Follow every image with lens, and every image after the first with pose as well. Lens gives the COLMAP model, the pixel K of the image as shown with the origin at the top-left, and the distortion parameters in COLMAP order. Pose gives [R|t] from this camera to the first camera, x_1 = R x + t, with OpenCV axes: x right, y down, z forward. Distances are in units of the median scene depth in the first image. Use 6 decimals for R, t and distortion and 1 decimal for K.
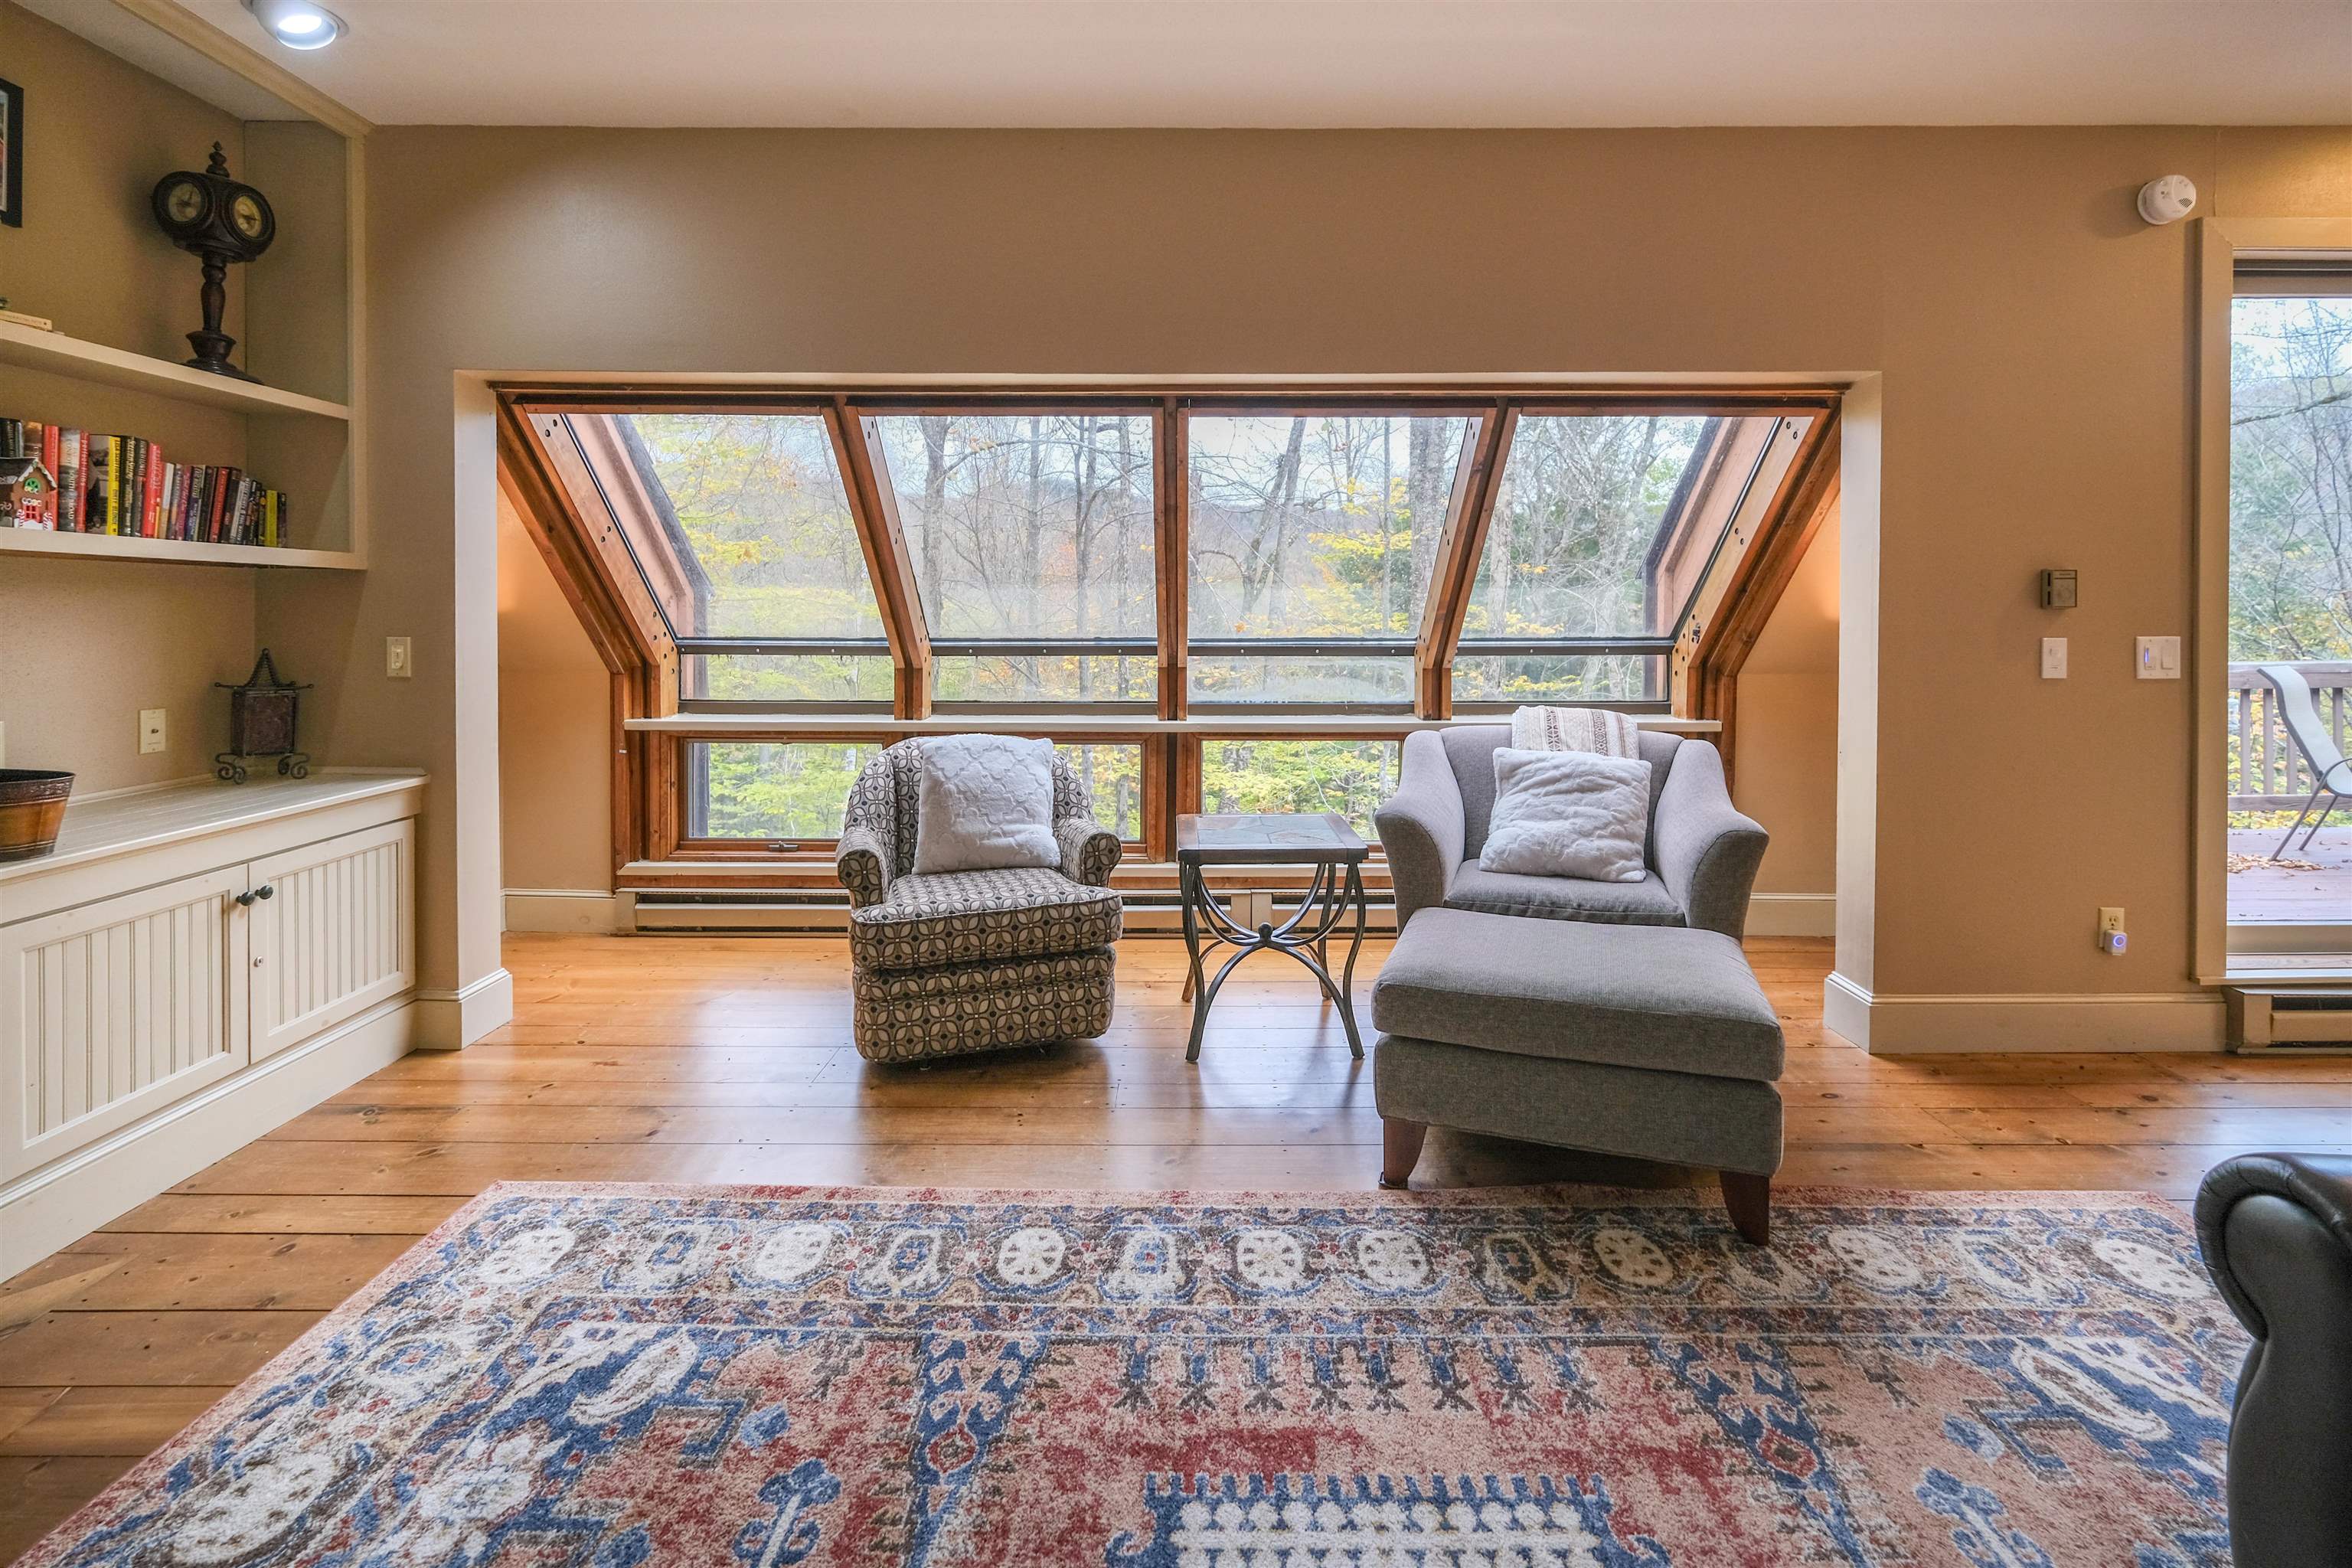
lens RADIAL K [[1071.6, 0, 1168.5], [0, 1071.6, 606.0], [0, 0, 1]] dist [0.003833, -0.001020]
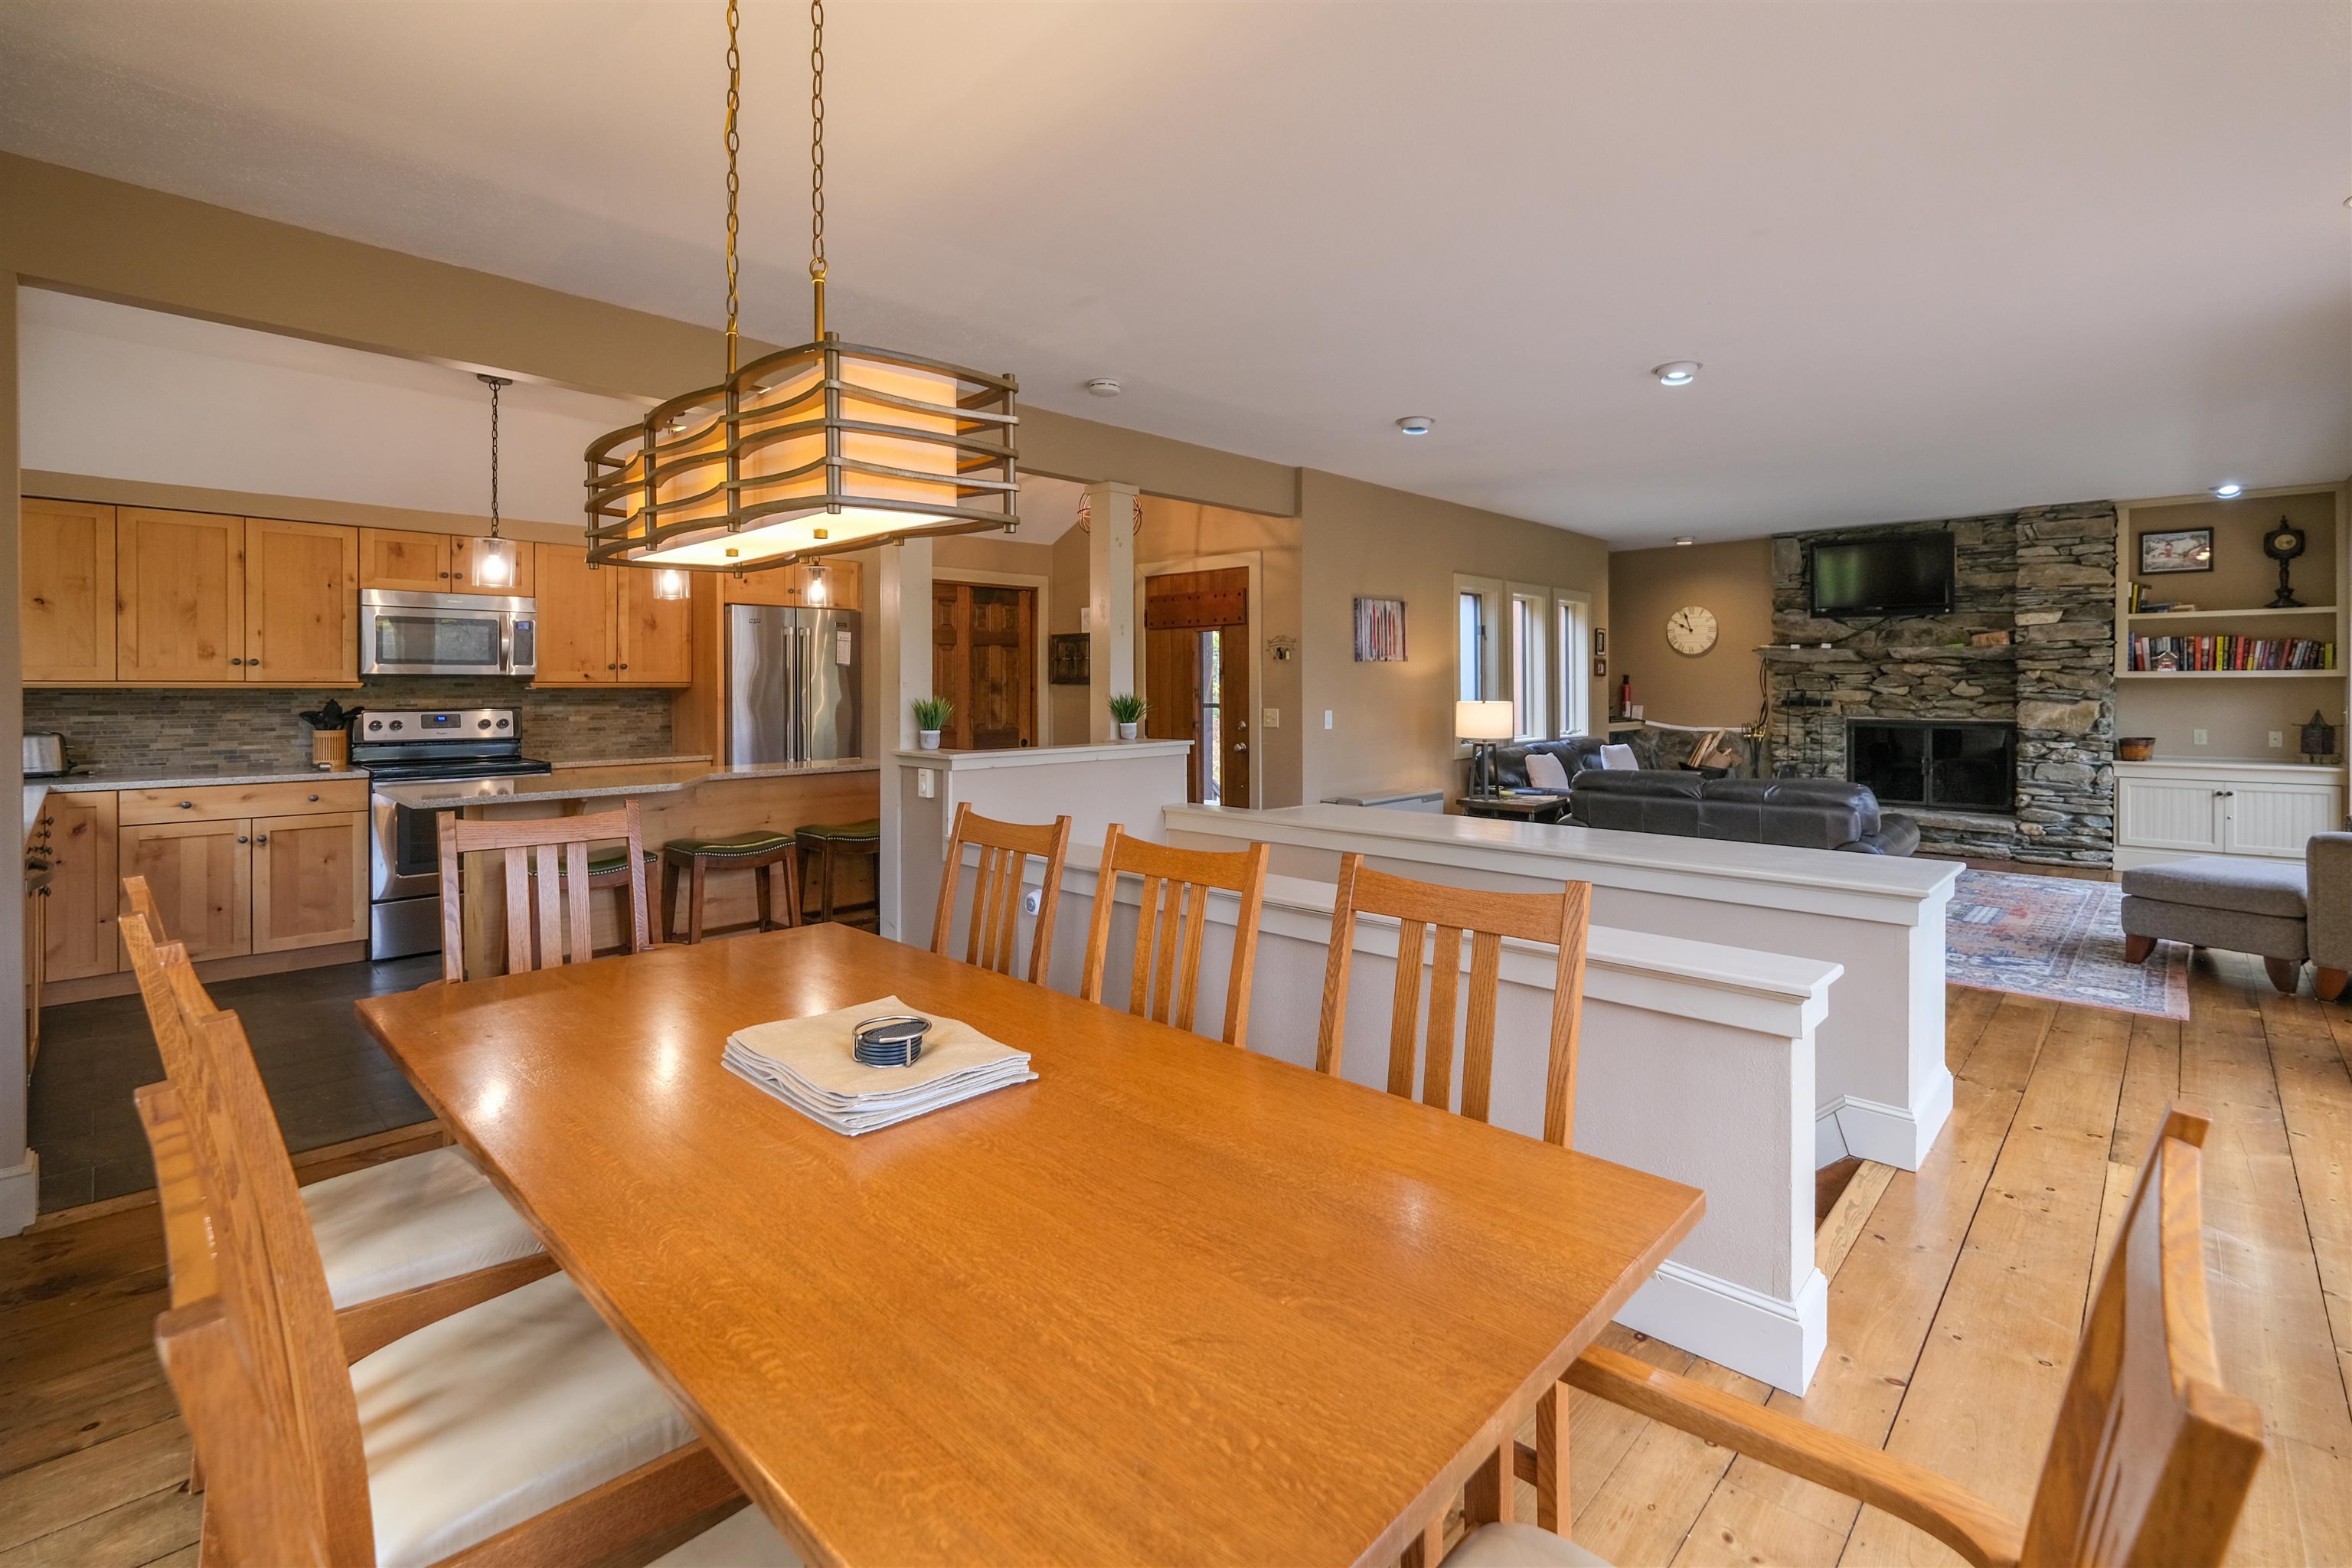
lens RADIAL K [[1071.6, 0, 1181.5], [0, 1071.6, 693.1], [0, 0, 1]] dist [0.003833, -0.001020]
pose [[-0.688093, 0.007758, -0.725581, 2.861594], [0.009744, 0.999951, 0.001451, -0.028382], [0.725557, -0.006071, -0.688135, 0.848071]]
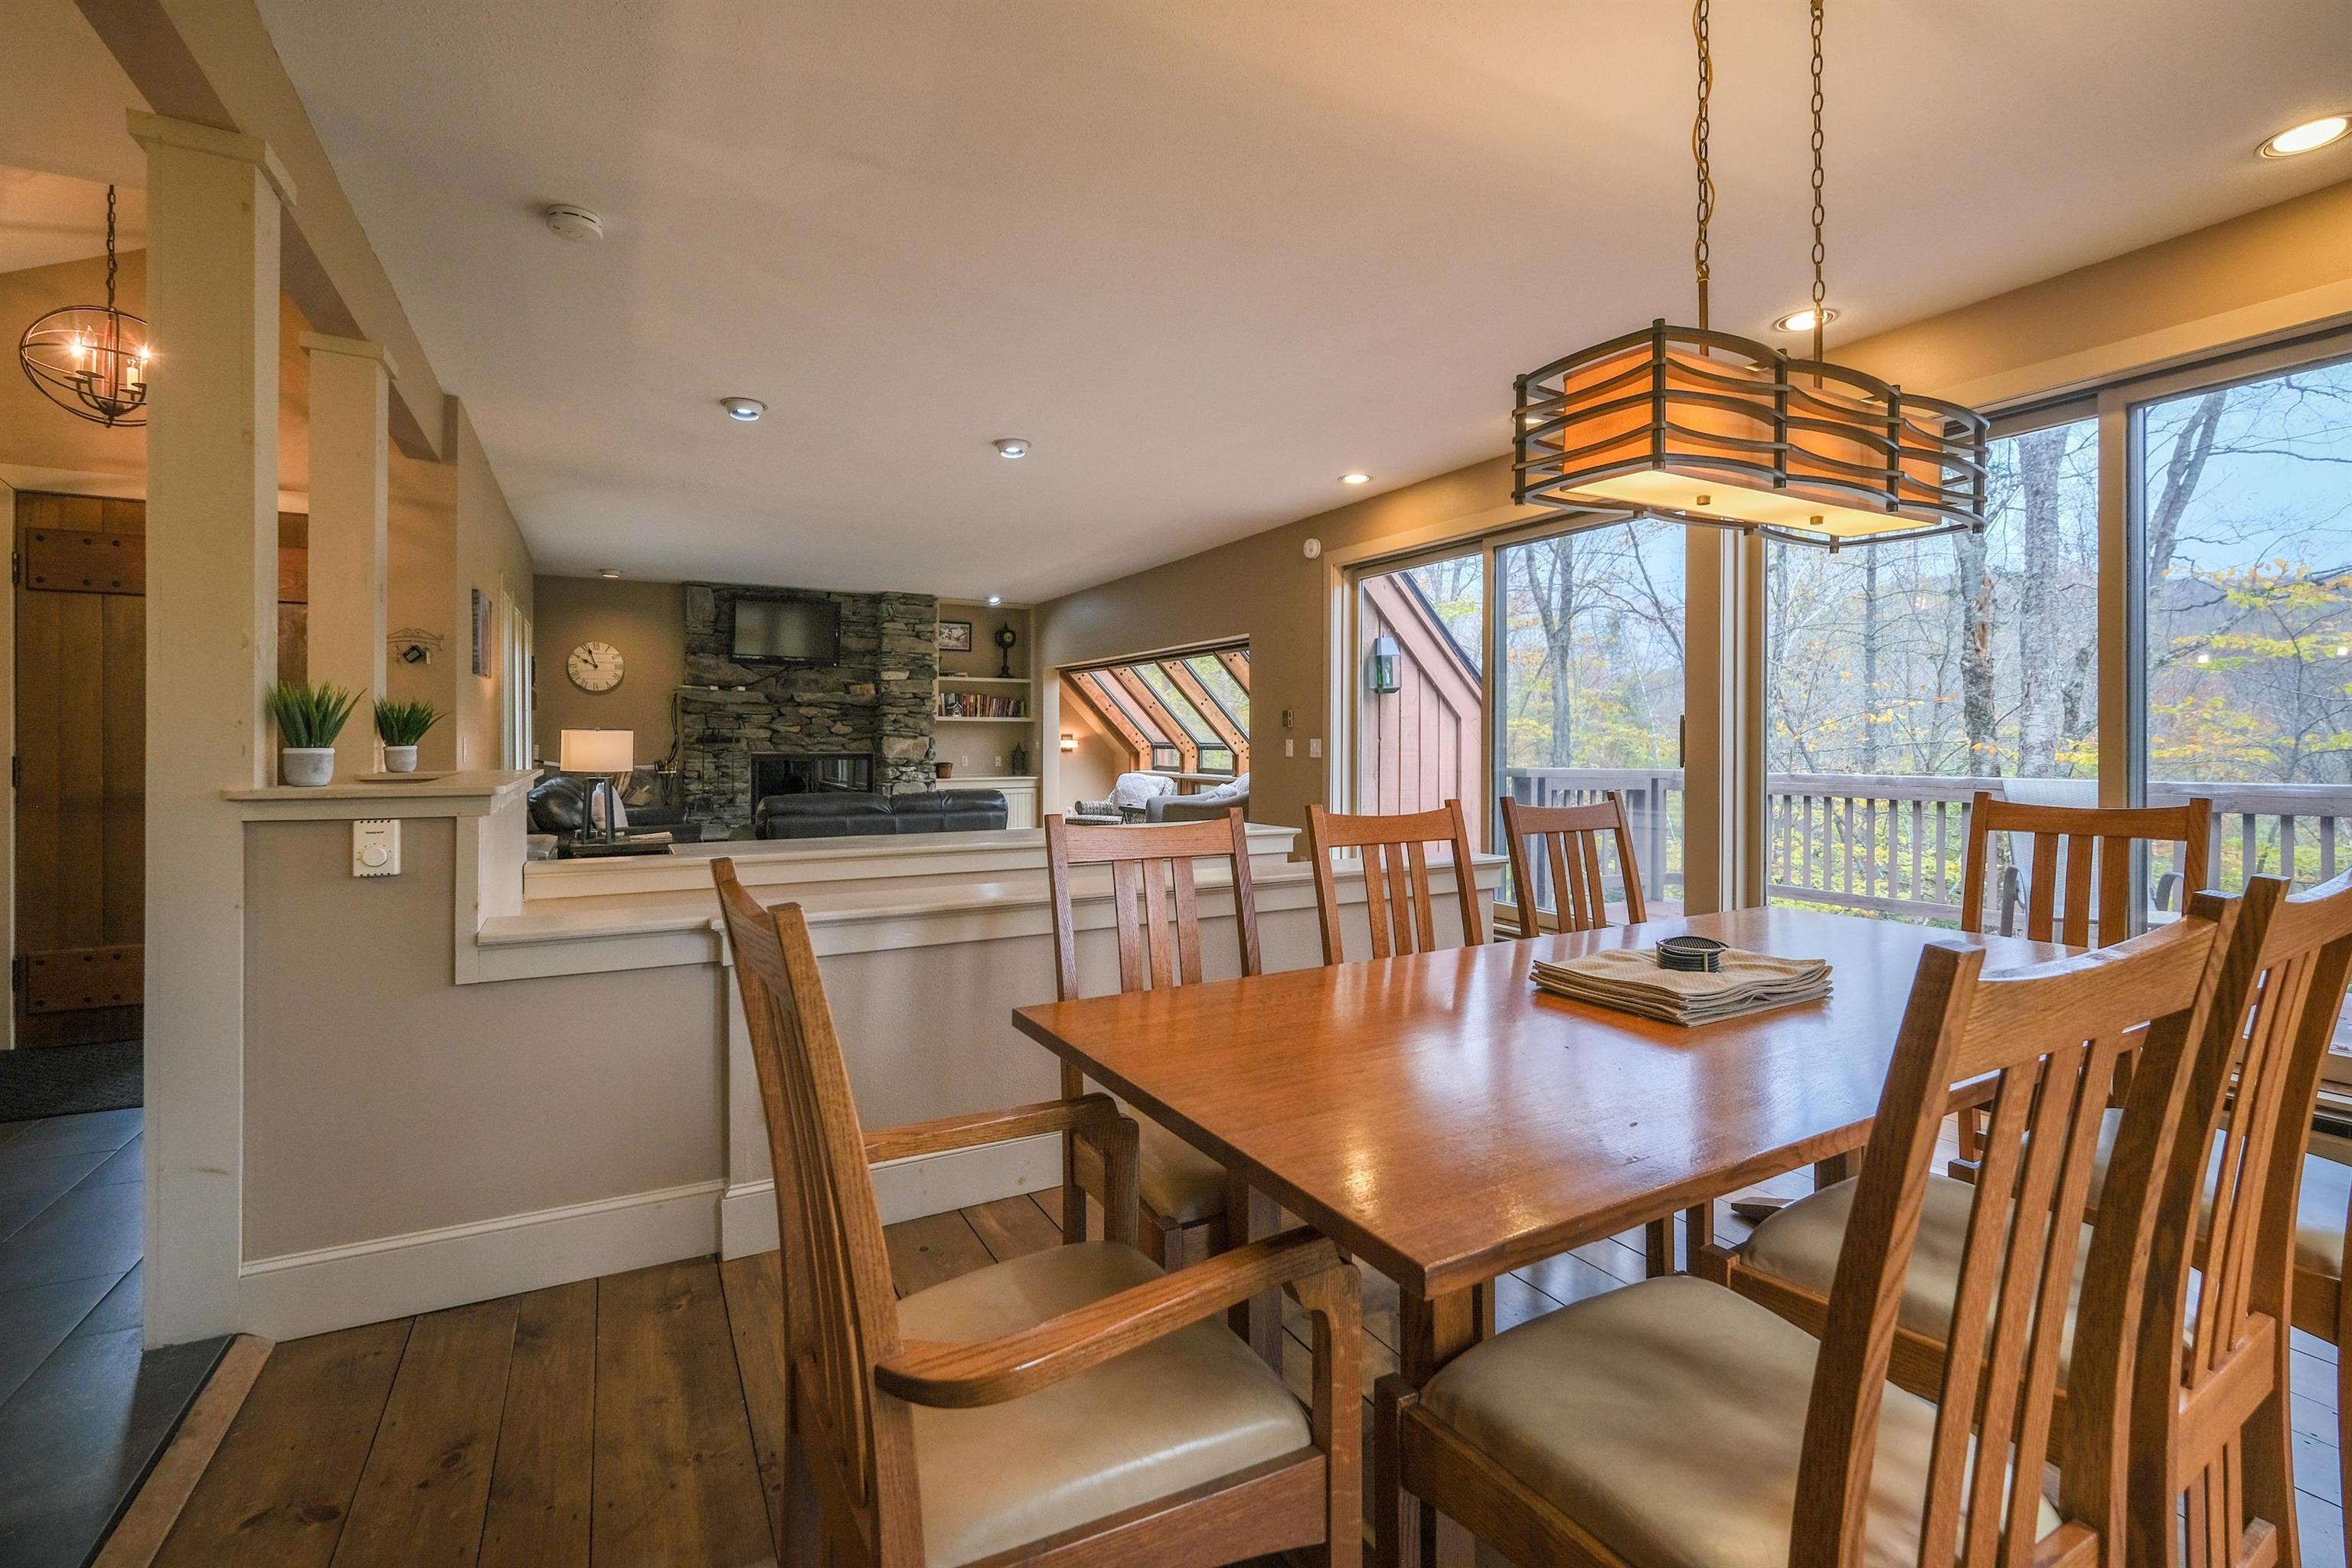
lens RADIAL K [[1071.6, 0, 1140.5], [0, 1071.6, 750.2], [0, 0, 1]] dist [0.003833, -0.001020]
pose [[0.447696, 0.007384, -0.894155, 3.022725], [0.004827, 0.999931, 0.010675, 0.029080], [0.894173, -0.009095, 0.447629, -0.385949]]
